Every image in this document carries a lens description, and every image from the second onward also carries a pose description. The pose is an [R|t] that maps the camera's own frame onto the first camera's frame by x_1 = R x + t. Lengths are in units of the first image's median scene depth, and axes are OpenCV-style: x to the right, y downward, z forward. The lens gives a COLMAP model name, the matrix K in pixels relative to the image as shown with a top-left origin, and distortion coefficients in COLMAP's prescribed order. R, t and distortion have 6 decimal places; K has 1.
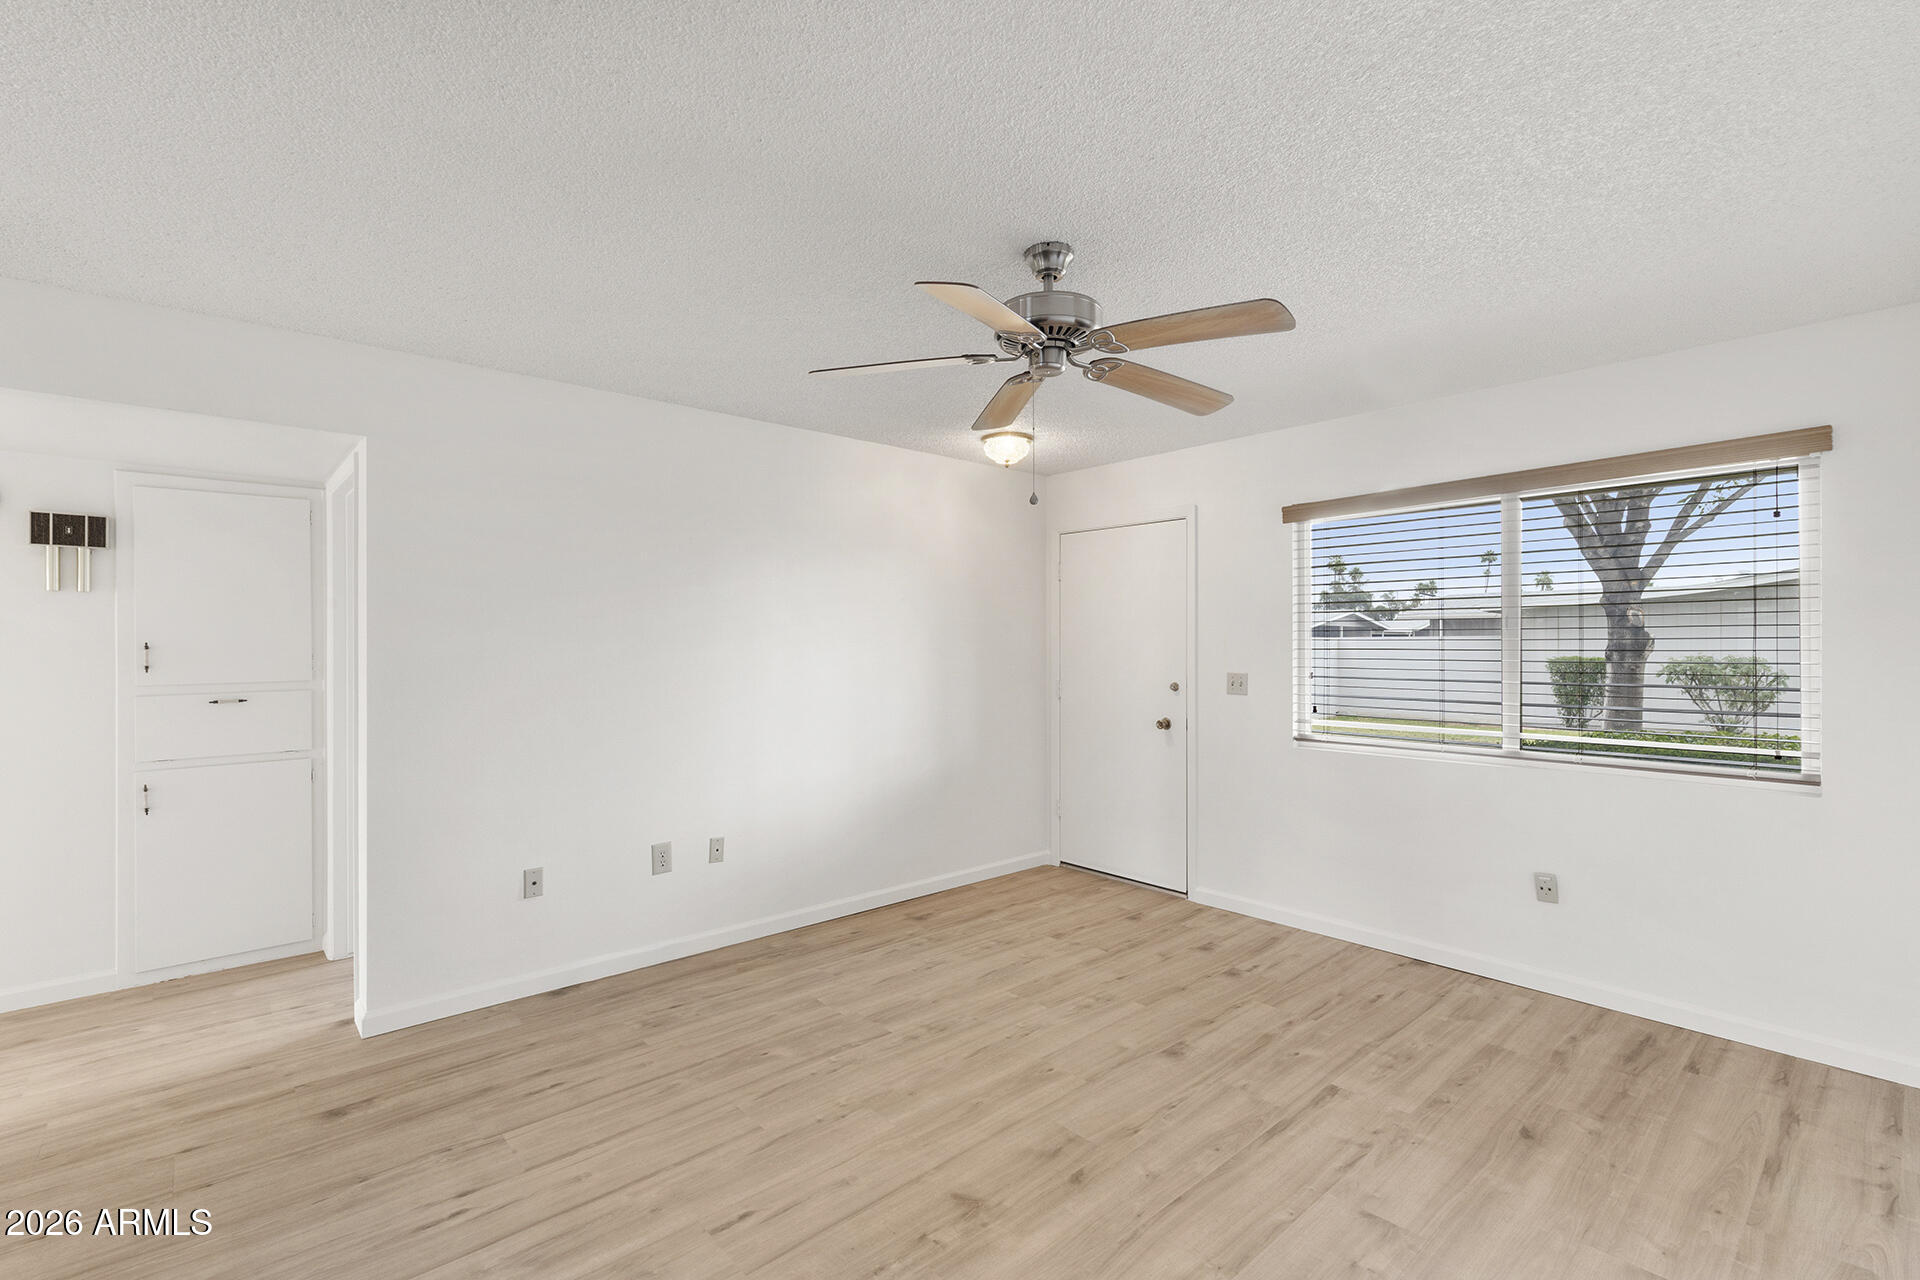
lens RADIAL K [[868.4, 0, 961.0], [0, 868.4, 622.9], [0, 0, 1]] dist [0.008832, -0.001366]
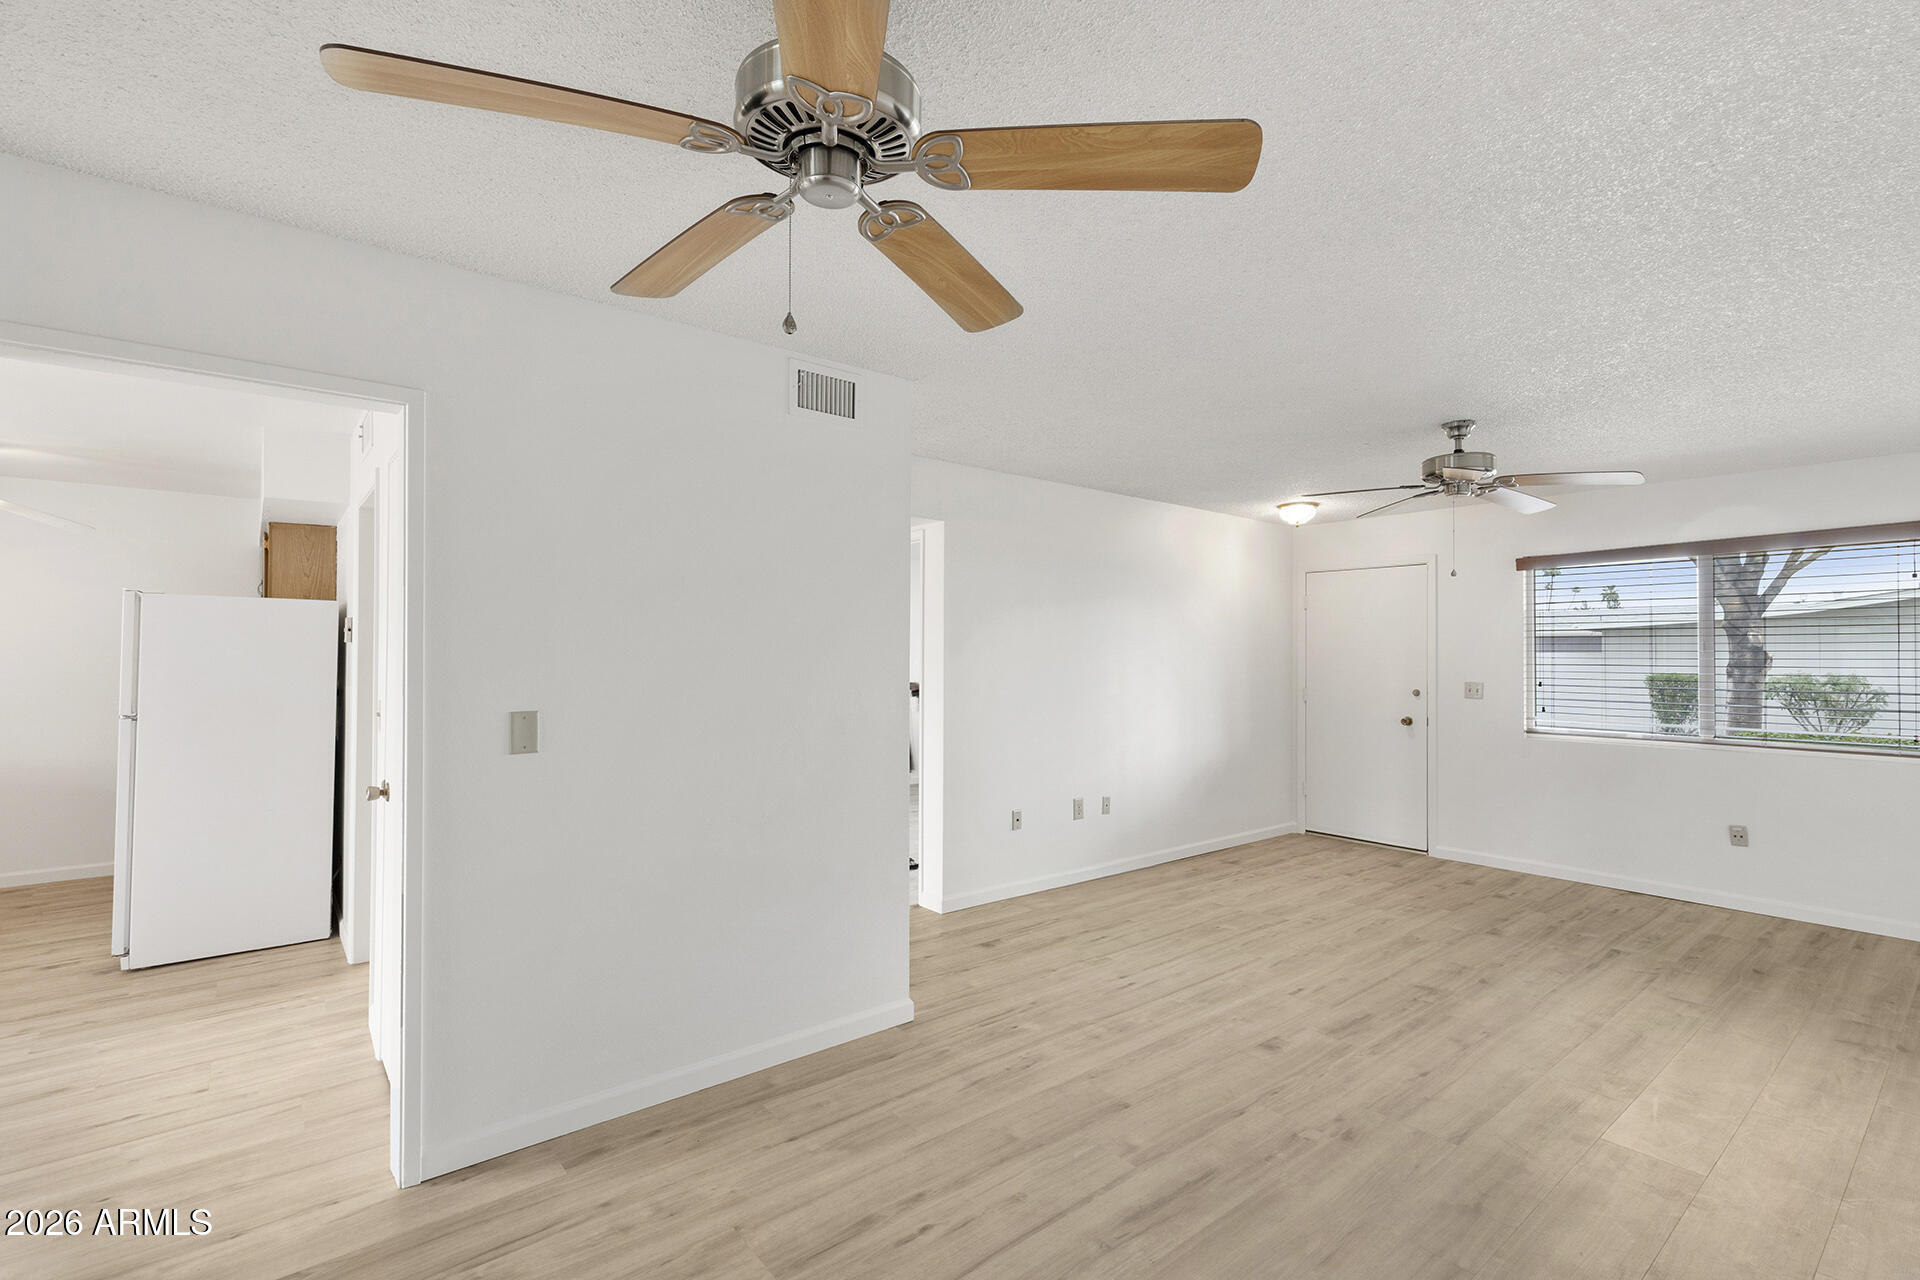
lens RADIAL K [[868.4, 0, 960.8], [0, 868.4, 638.8], [0, 0, 1]] dist [0.008832, -0.001366]
pose [[0.998947, 0.005822, -0.045519, -0.556756], [-0.005709, 0.999980, 0.002605, -0.010768], [0.045533, -0.002342, 0.998960, -0.496327]]
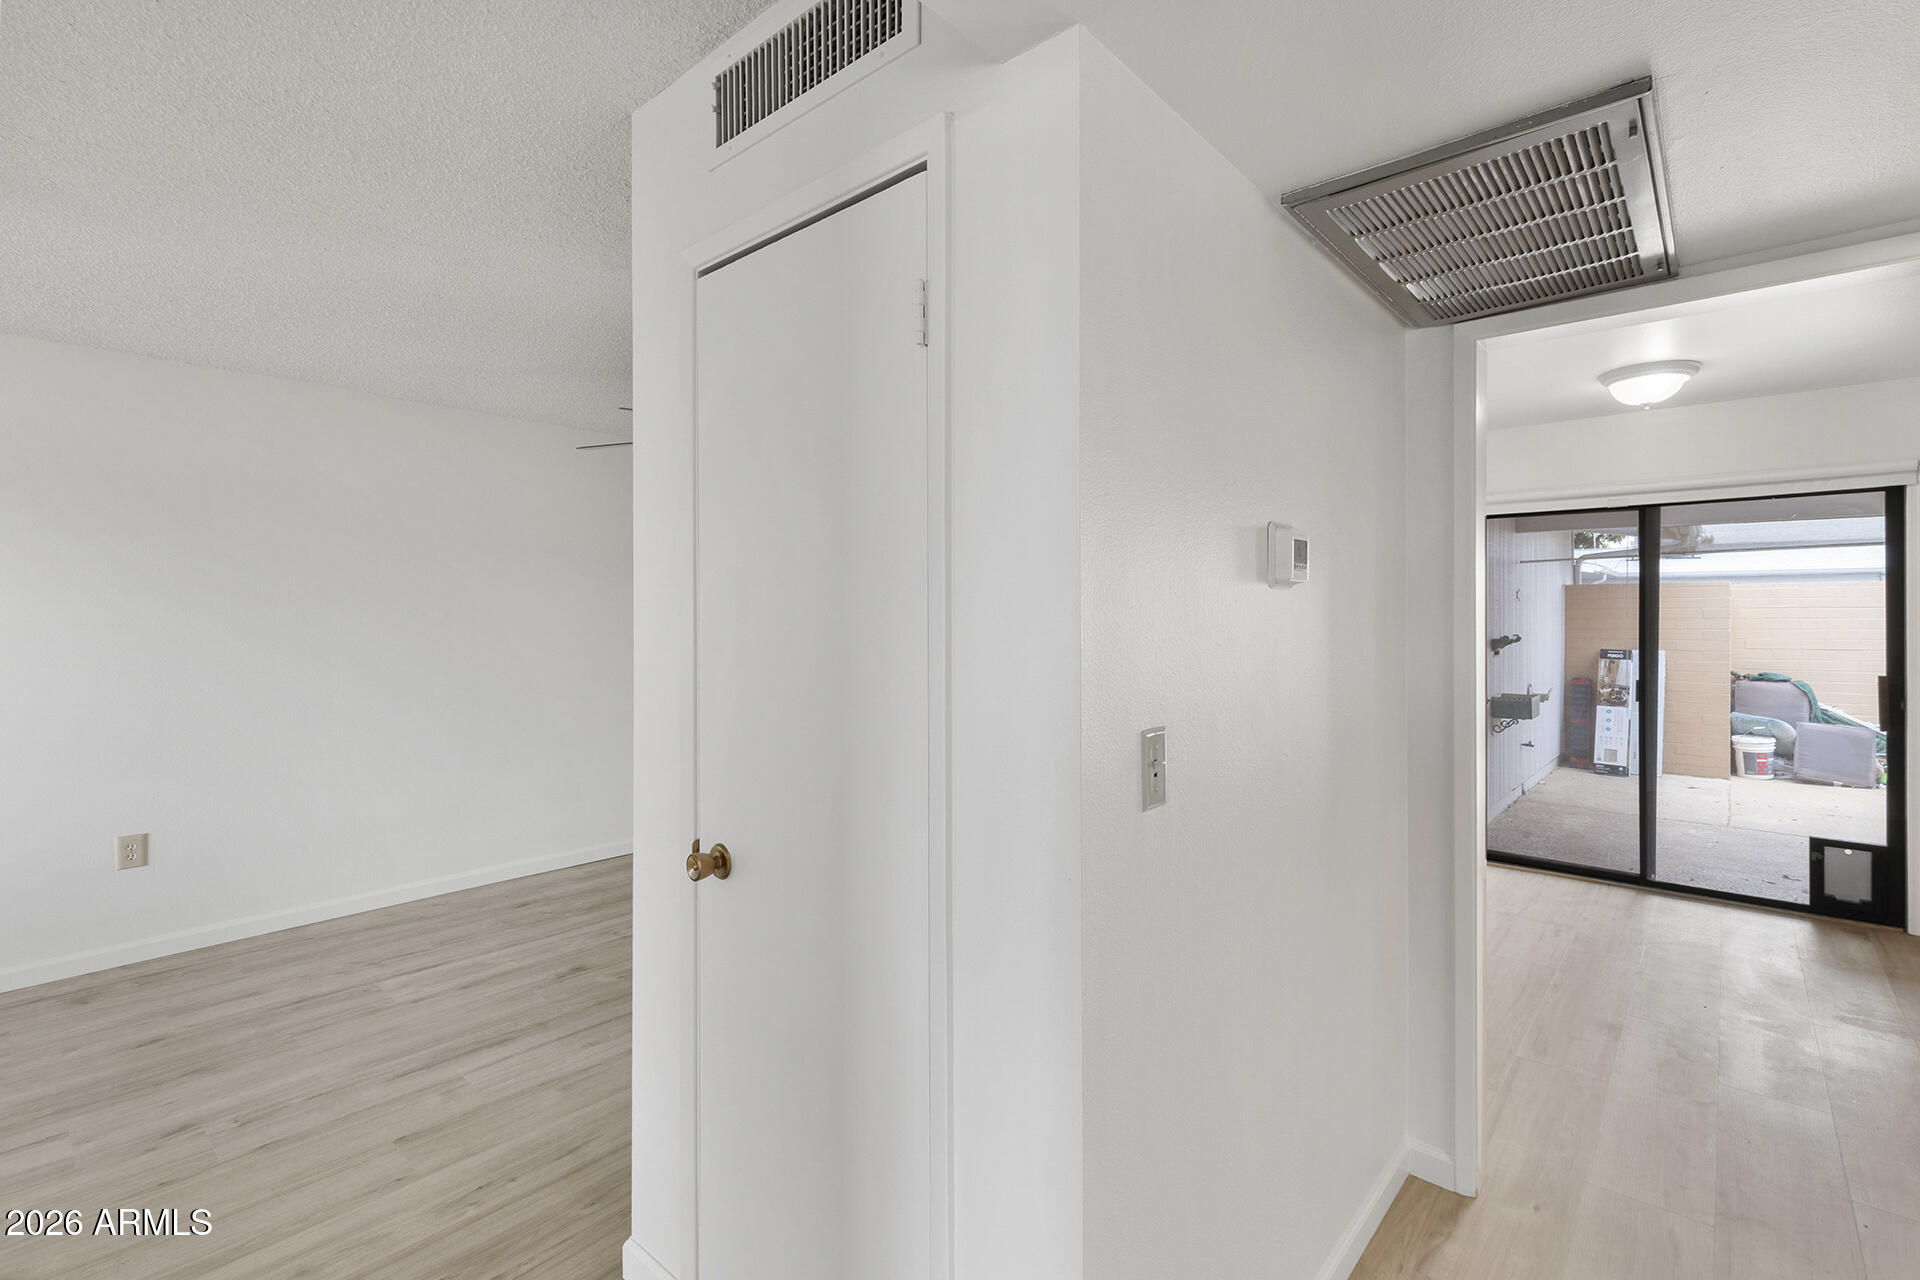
lens RADIAL K [[868.4, 0, 952.7], [0, 868.4, 622.2], [0, 0, 1]] dist [0.008832, -0.001366]
pose [[-0.993266, 0.001883, -0.115841, -0.804283], [0.004090, 0.999815, -0.018819, 0.027153], [0.115784, -0.019166, -0.993089, 1.124897]]
